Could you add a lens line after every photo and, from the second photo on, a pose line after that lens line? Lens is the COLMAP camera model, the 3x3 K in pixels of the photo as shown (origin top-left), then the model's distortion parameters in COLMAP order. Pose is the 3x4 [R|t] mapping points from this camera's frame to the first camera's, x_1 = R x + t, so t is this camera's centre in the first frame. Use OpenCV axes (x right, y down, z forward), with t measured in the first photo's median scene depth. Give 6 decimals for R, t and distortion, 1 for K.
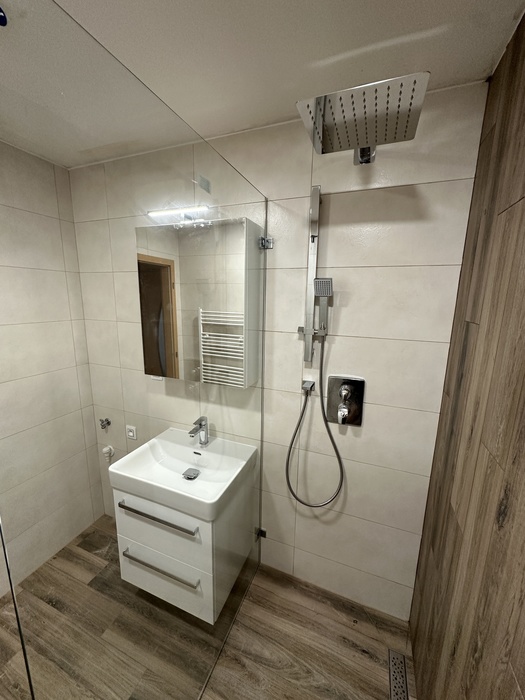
lens RADIAL K [[278.1, 0, 265.9], [0, 278.1, 352.5], [0, 0, 1]] dist [-0.004077, 0.000617]
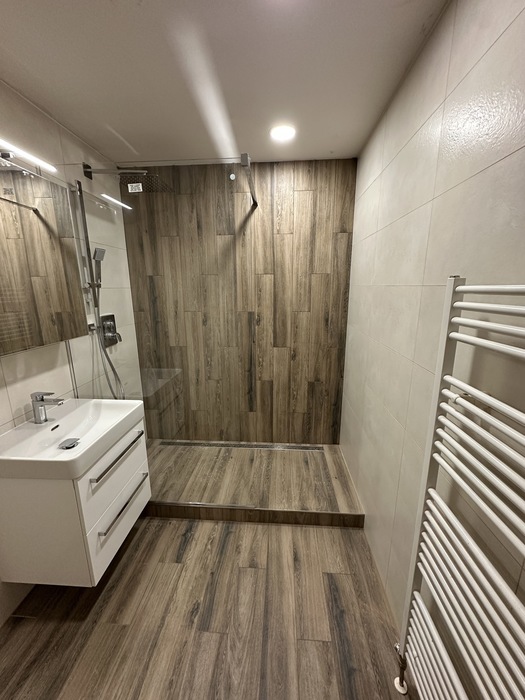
lens RADIAL K [[278.1, 0, 262.1], [0, 278.1, 350.6], [0, 0, 1]] dist [-0.004077, 0.000617]
pose [[-0.303584, -0.236857, 0.922895, -1.331500], [0.182137, 0.936321, 0.300216, -0.028655], [-0.935234, 0.259234, -0.241112, 0.553933]]
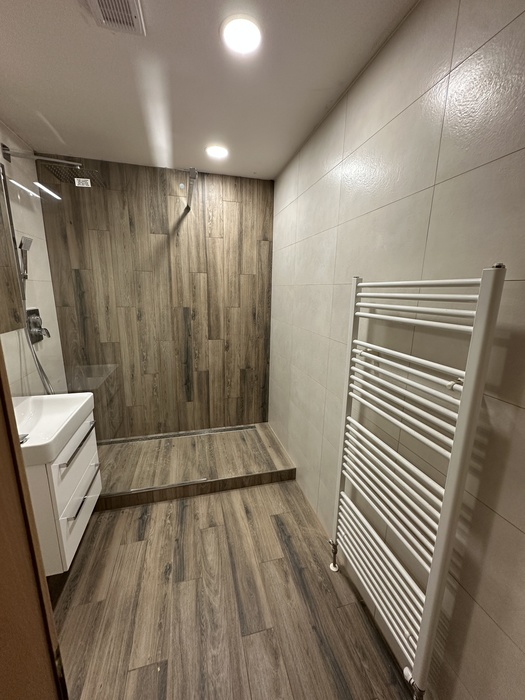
lens RADIAL K [[278.1, 0, 262.7], [0, 278.1, 350.6], [0, 0, 1]] dist [-0.004077, 0.000617]
pose [[-0.594185, -0.208356, 0.776873, -1.458897], [0.122402, 0.931193, 0.343363, -0.052642], [-0.794960, 0.299111, -0.527798, 0.789503]]
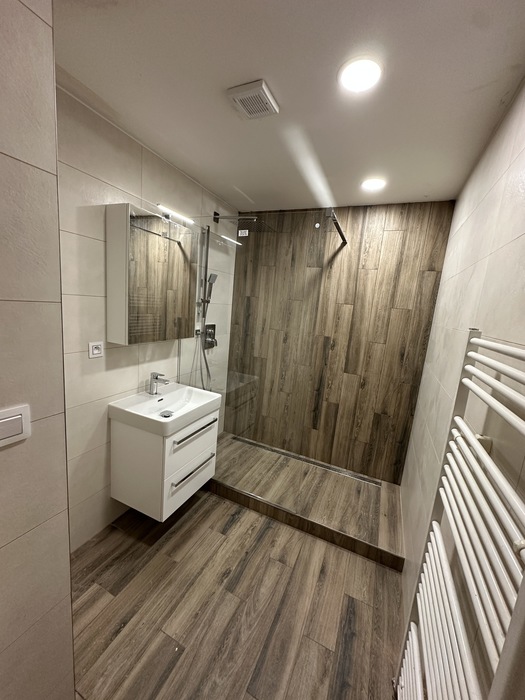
lens RADIAL K [[278.1, 0, 261.1], [0, 278.1, 350.5], [0, 0, 1]] dist [-0.004077, 0.000617]
pose [[0.054265, -0.189406, 0.980398, -1.535164], [0.105593, 0.977428, 0.182987, -0.047326], [-0.992928, 0.093594, 0.073040, 0.459198]]
